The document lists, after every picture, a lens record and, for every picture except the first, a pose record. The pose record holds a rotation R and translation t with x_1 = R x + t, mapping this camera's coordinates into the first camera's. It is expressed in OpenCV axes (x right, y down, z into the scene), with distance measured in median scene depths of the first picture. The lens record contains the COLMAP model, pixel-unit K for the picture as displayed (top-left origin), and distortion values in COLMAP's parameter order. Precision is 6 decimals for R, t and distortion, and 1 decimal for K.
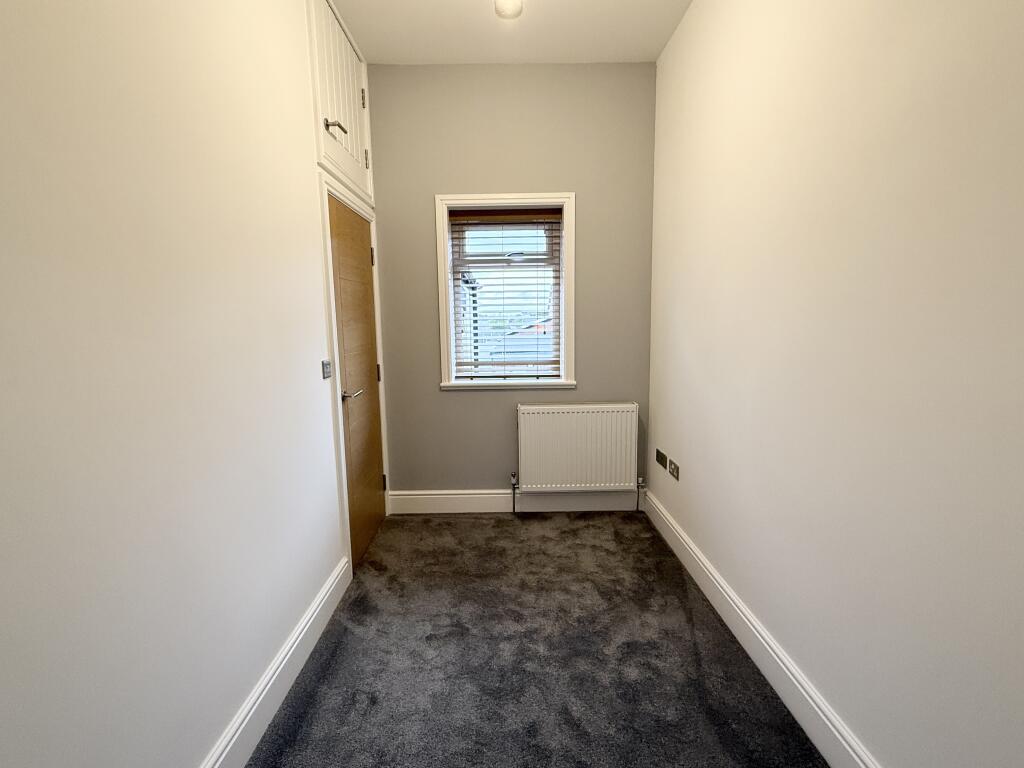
lens RADIAL K [[474.7, 0, 511.2], [0, 474.7, 384.4], [0, 0, 1]] dist [0.001289, -0.001990]
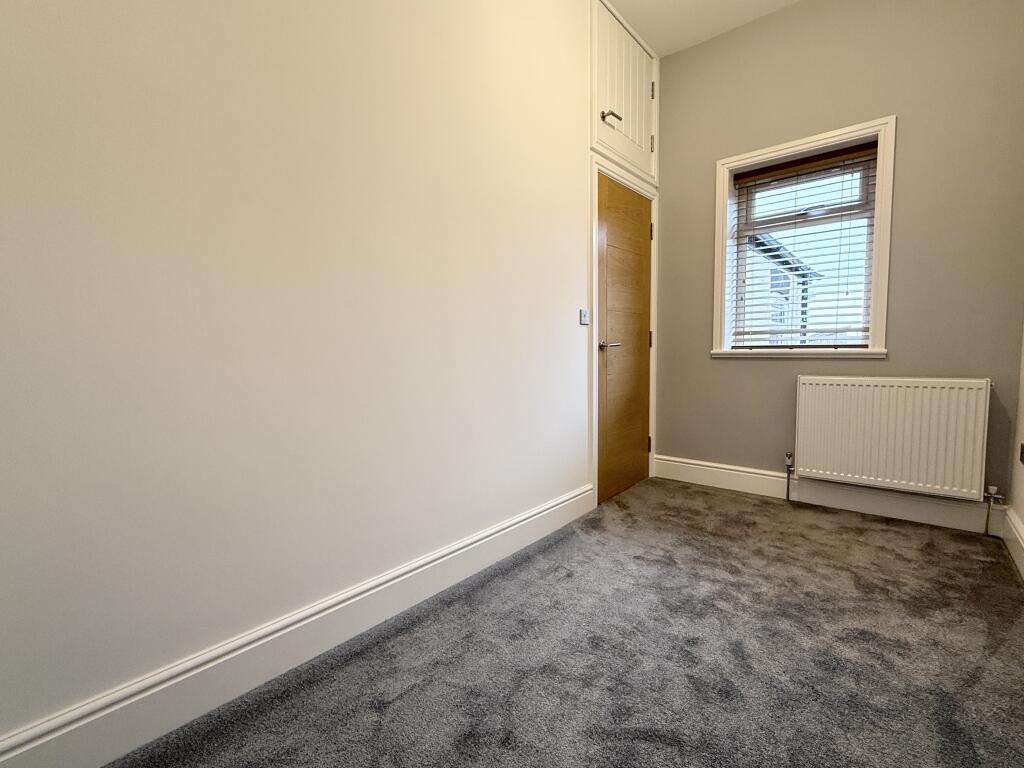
lens RADIAL K [[474.7, 0, 509.1], [0, 474.7, 384.8], [0, 0, 1]] dist [0.001289, -0.001990]
pose [[0.756181, 0.054706, -0.652072, 0.212636], [-0.087625, 0.995990, -0.018055, 0.145189], [0.648469, 0.070791, 0.757942, -0.014223]]
